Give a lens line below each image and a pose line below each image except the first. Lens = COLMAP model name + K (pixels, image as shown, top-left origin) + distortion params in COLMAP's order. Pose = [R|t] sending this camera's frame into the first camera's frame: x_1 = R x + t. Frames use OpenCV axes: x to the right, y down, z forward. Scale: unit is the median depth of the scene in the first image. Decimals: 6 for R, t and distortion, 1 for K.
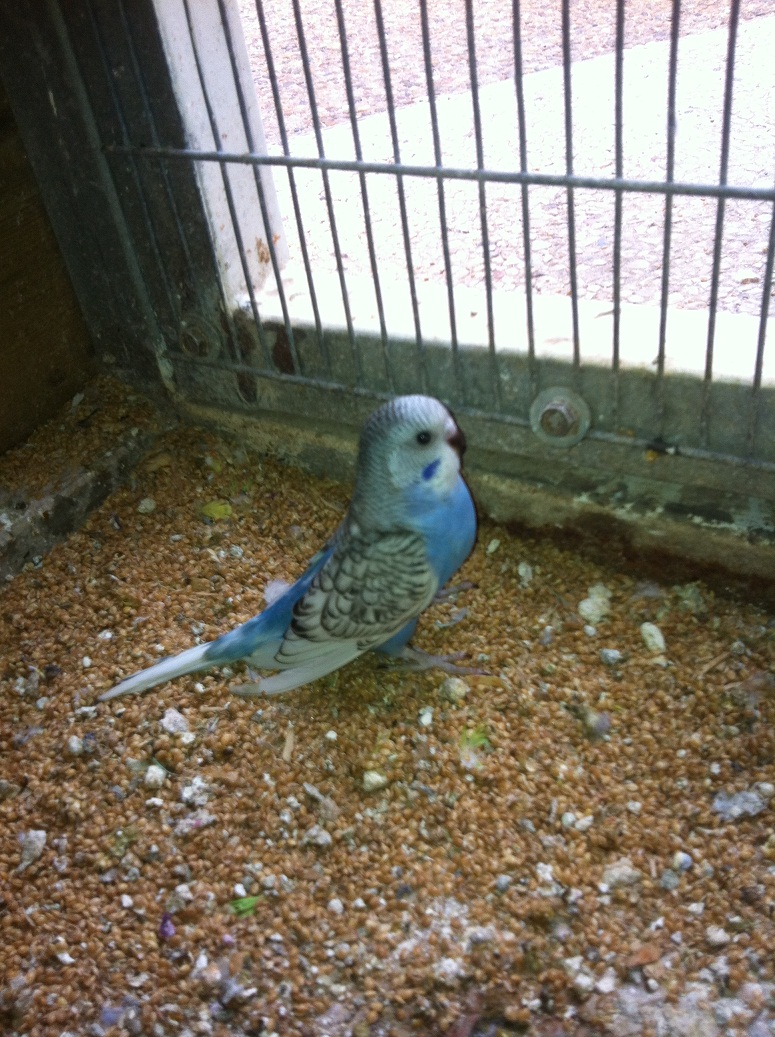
lens RADIAL K [[972.4, 0, 387.5], [0, 972.4, 518.5], [0, 0, 1]] dist [-0.002672, -0.095758]
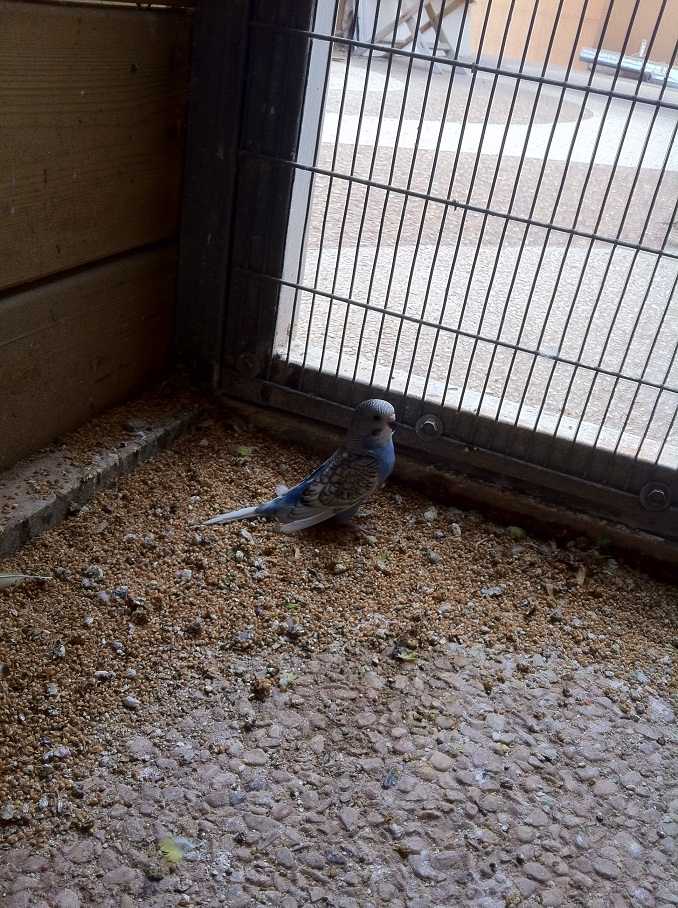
lens RADIAL K [[855.9, 0, 339.0], [0, 855.9, 454.0], [0, 0, 1]] dist [0.065897, -0.177769]
pose [[0.953890, 0.170812, 0.246814, -0.533217], [-0.133708, 0.978005, -0.160090, 0.318205], [-0.268731, 0.119707, 0.955748, -0.898885]]
